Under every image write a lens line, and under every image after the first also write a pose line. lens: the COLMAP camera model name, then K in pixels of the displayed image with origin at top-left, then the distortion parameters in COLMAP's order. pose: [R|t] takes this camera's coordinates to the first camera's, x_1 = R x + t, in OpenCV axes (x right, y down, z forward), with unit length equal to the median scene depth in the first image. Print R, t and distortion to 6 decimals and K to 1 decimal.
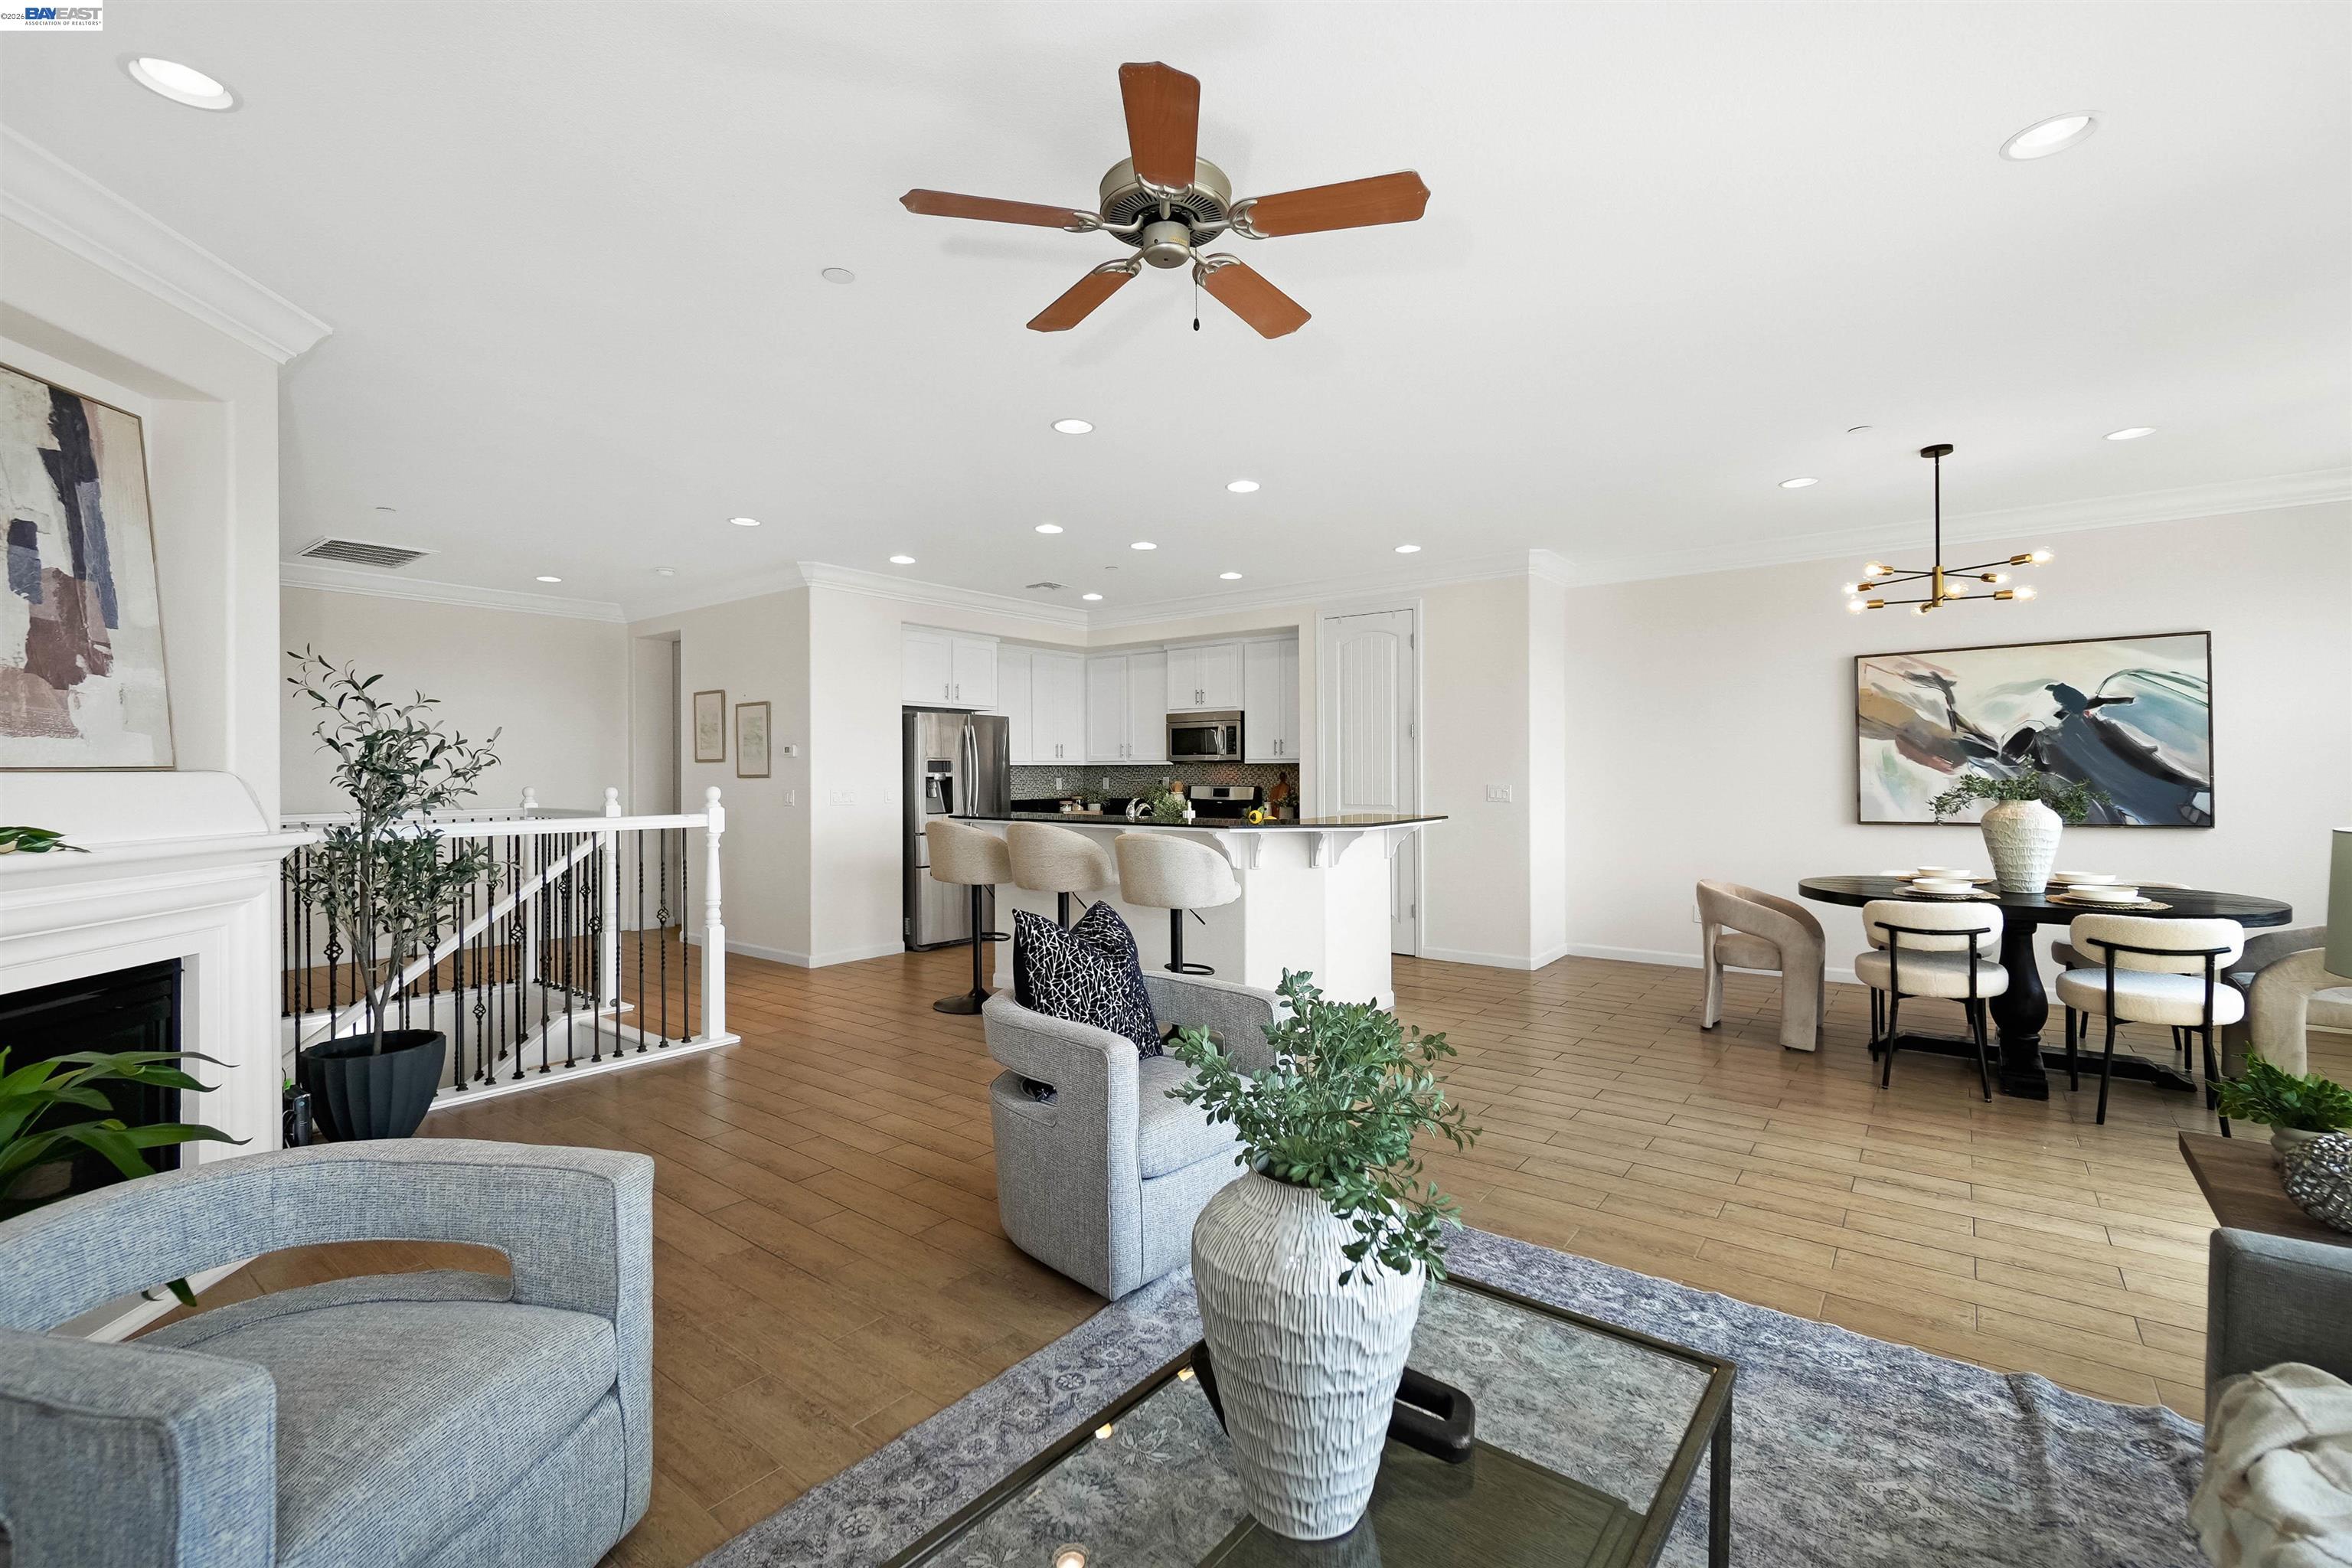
lens RADIAL K [[1017.4, 0, 1168.4], [0, 1017.4, 776.2], [0, 0, 1]] dist [-0.010762, 0.004030]
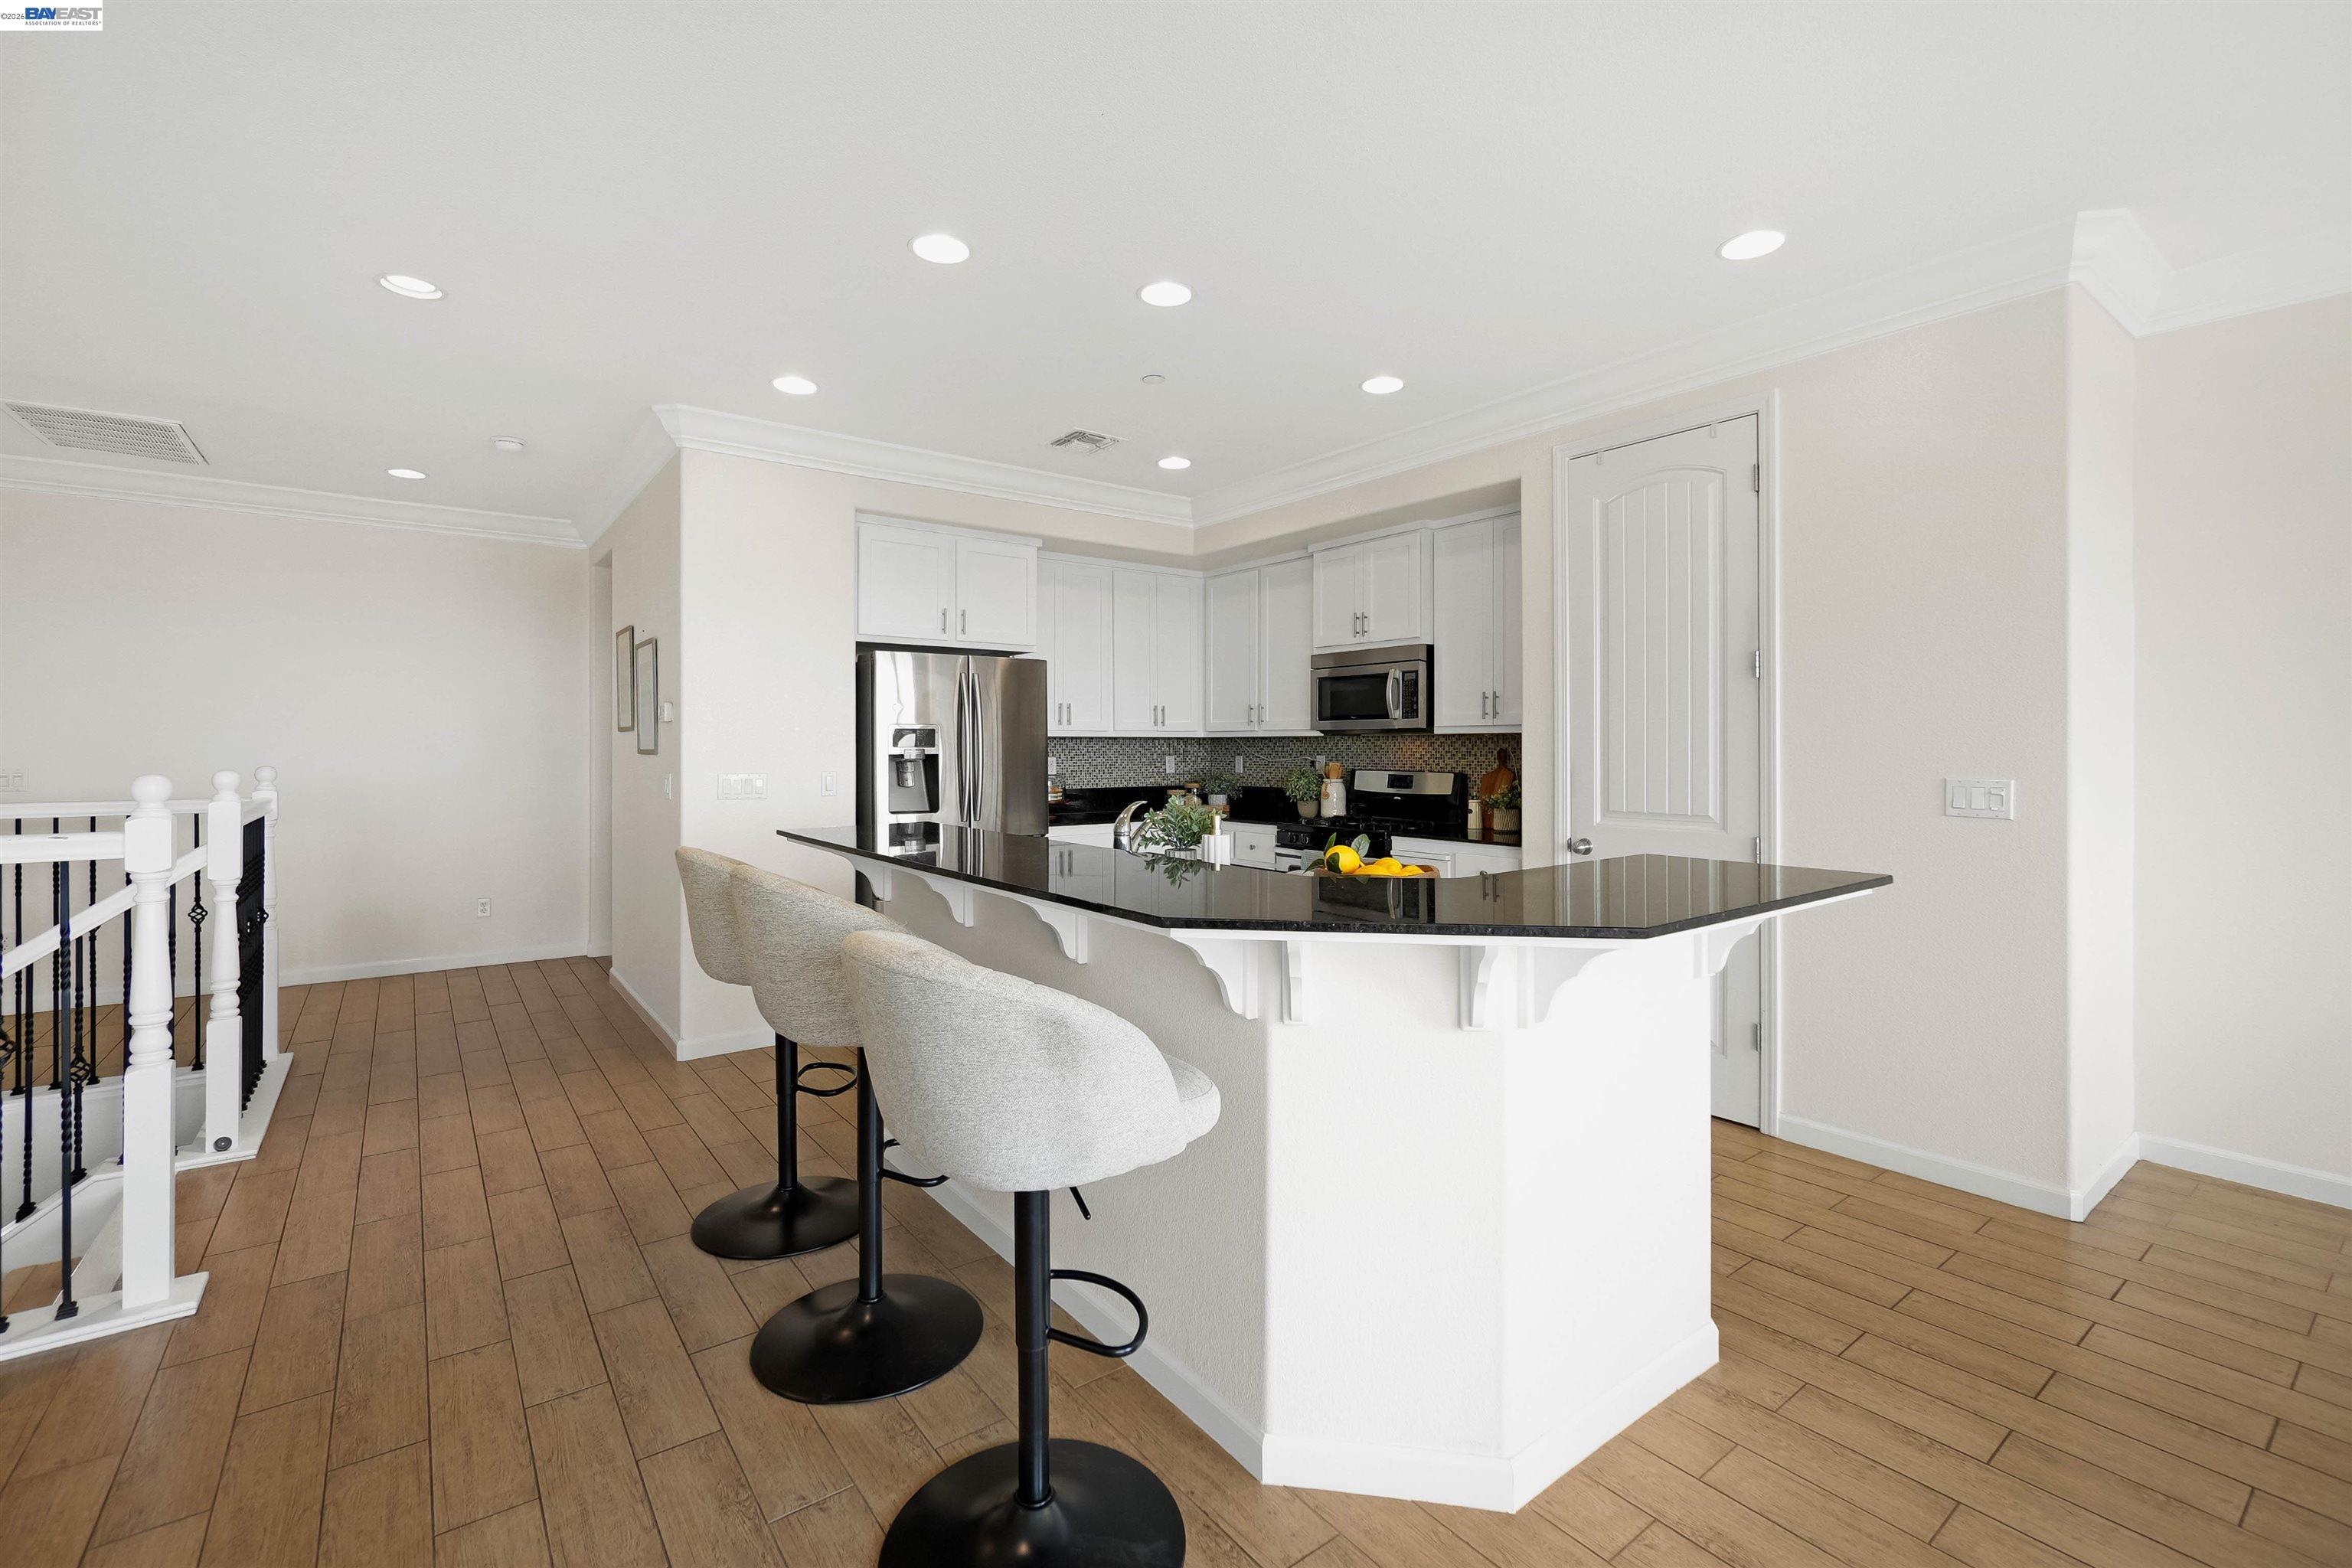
lens RADIAL K [[1017.4, 0, 1178.1], [0, 1017.4, 752.5], [0, 0, 1]] dist [-0.010762, 0.004030]
pose [[0.966761, 0.004128, -0.255647, 0.091405], [-0.003618, 0.999990, 0.002466, -0.002797], [0.255655, -0.001459, 0.966767, 0.434066]]
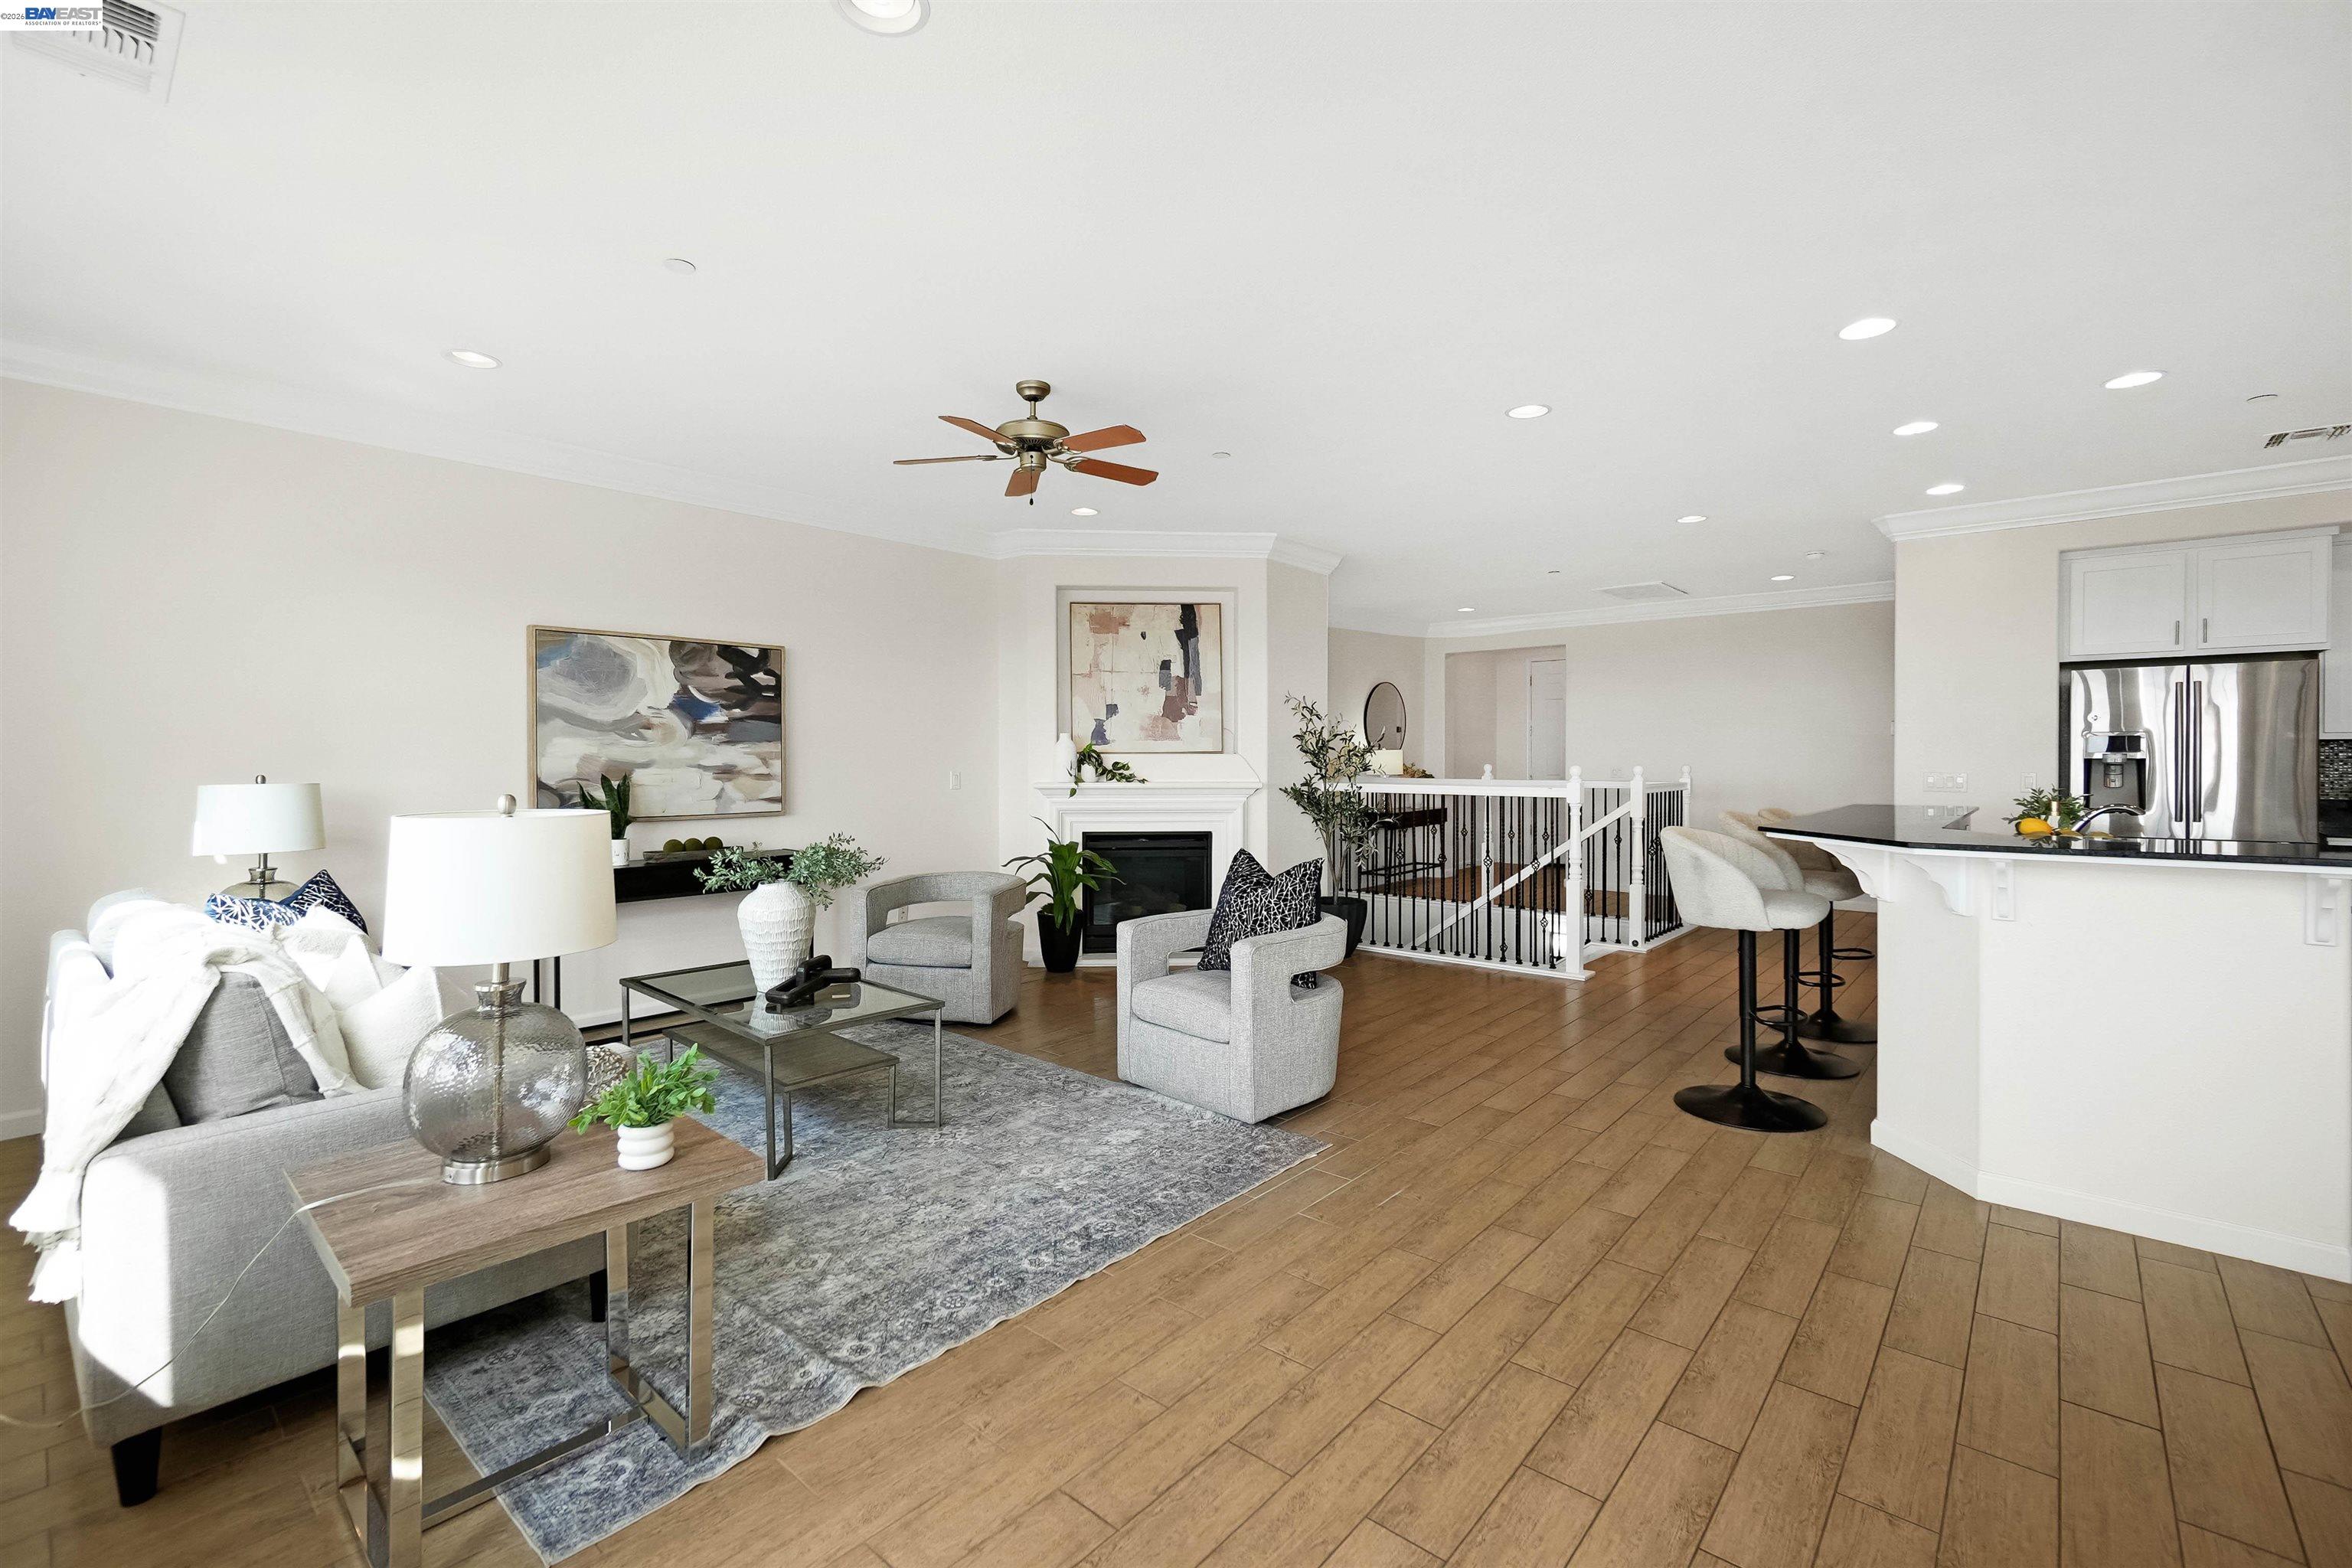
lens RADIAL K [[1017.4, 0, 1169.9], [0, 1017.4, 781.2], [0, 0, 1]] dist [-0.010762, 0.004030]
pose [[-0.063863, 0.027247, -0.997587, 0.512204], [-0.001570, 0.999623, 0.027403, -0.002164], [0.997957, 0.003316, -0.063797, 0.389287]]
